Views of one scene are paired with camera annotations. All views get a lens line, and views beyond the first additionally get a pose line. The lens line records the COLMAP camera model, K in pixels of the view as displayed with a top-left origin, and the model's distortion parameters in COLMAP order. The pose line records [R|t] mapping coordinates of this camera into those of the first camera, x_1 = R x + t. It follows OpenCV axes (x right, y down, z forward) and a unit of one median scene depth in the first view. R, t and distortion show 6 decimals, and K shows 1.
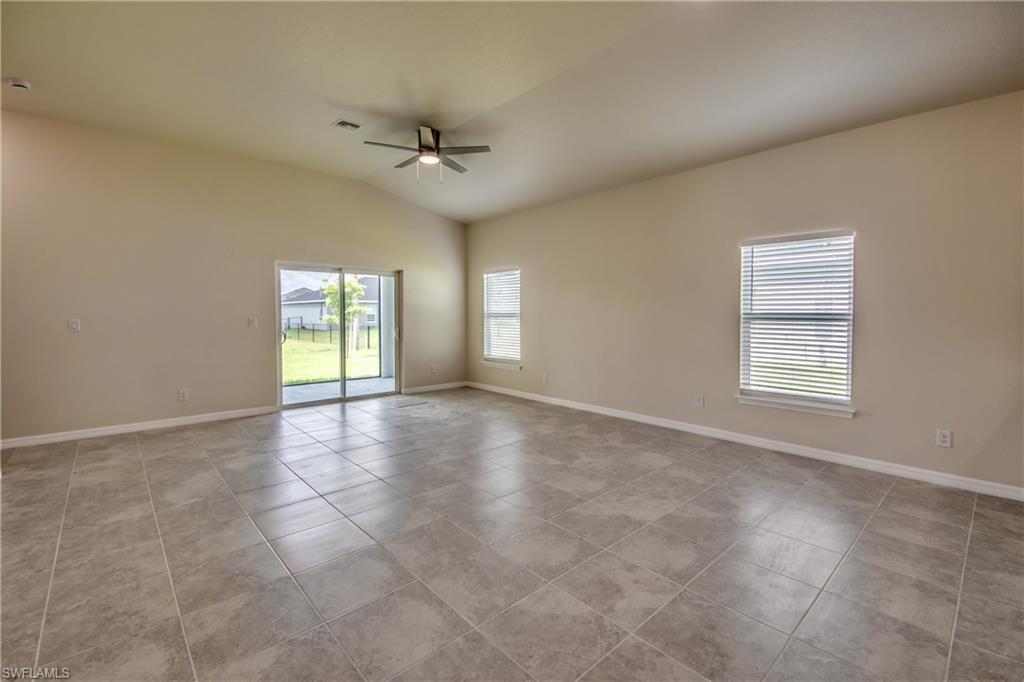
lens RADIAL K [[446.3, 0, 497.2], [0, 446.3, 321.0], [0, 0, 1]] dist [0.019674, -0.000964]
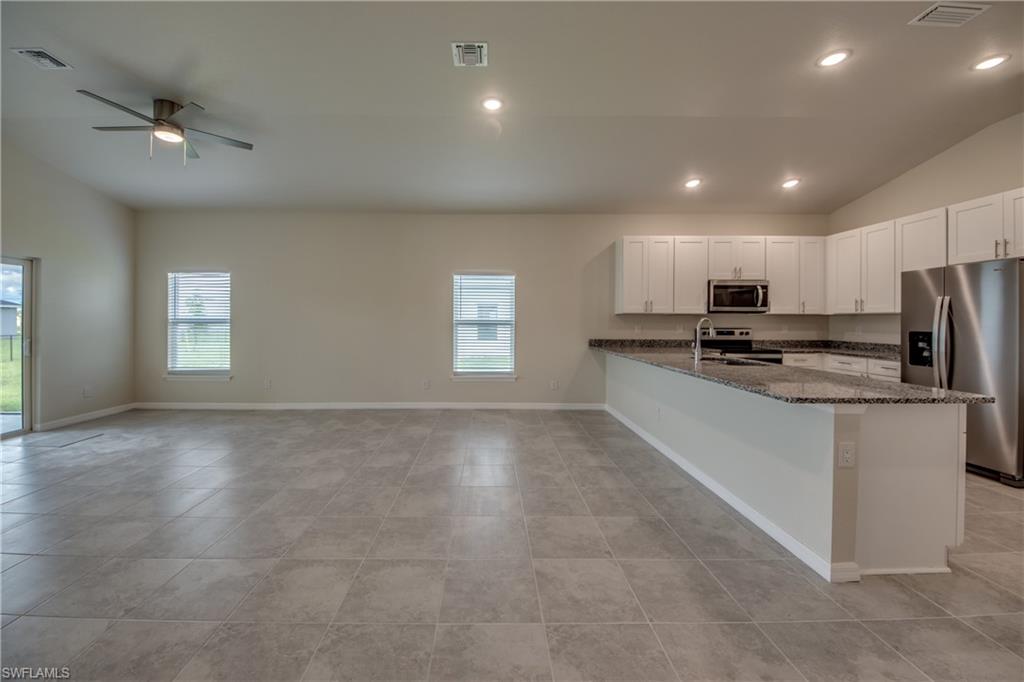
lens RADIAL K [[403.7, 0, 487.1], [0, 403.7, 318.8], [0, 0, 1]] dist [-0.000868, -0.000749]
pose [[0.652220, 0.009249, 0.757974, -0.338896], [0.008860, 0.999764, -0.019823, 0.005458], [-0.757978, 0.019645, 0.651984, 0.055667]]
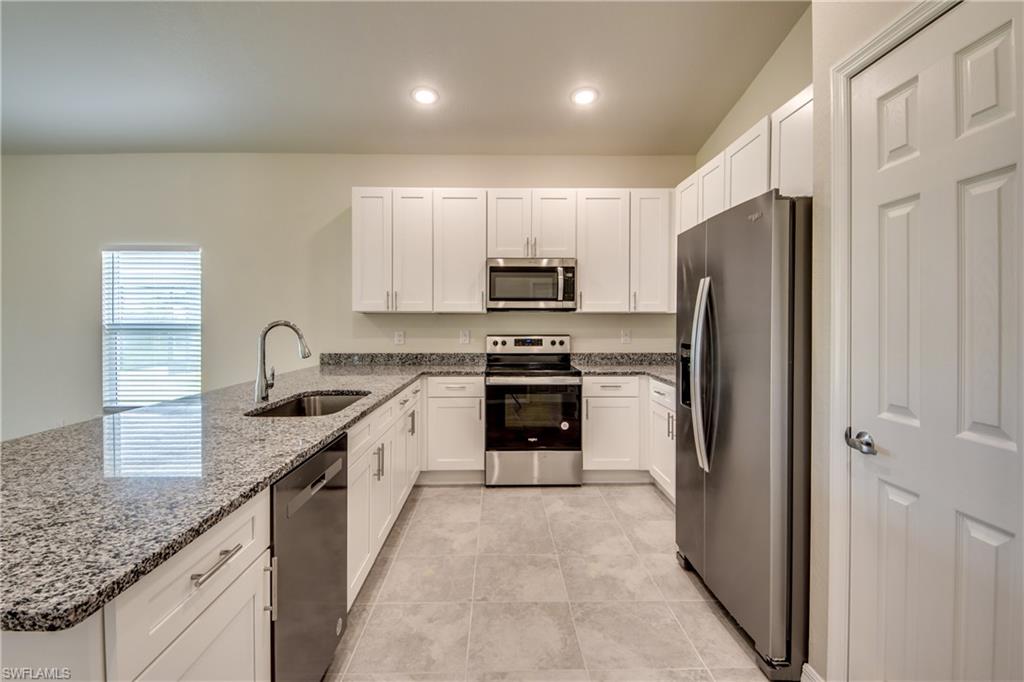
lens RADIAL K [[502.6, 0, 512.3], [0, 502.6, 327.6], [0, 0, 1]] dist [0.012233, -0.012089]
pose [[0.628443, -0.006598, 0.777828, 0.238990], [0.014038, 0.999897, -0.002860, 0.004371], [-0.777729, 0.012717, 0.628471, -0.256724]]
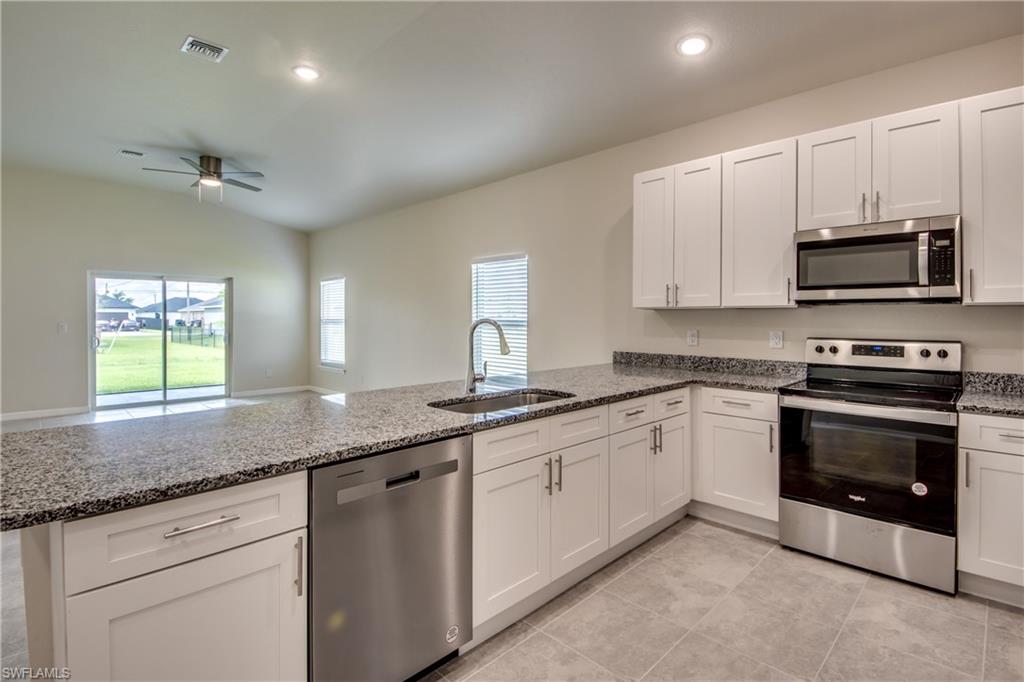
lens RADIAL K [[502.6, 0, 490.2], [0, 502.6, 319.5], [0, 0, 1]] dist [0.012233, -0.012089]
pose [[0.998511, 0.002820, 0.054471, 0.465212], [-0.001939, 0.999867, -0.016219, 0.002419], [-0.054510, 0.016090, 0.998384, -0.288000]]
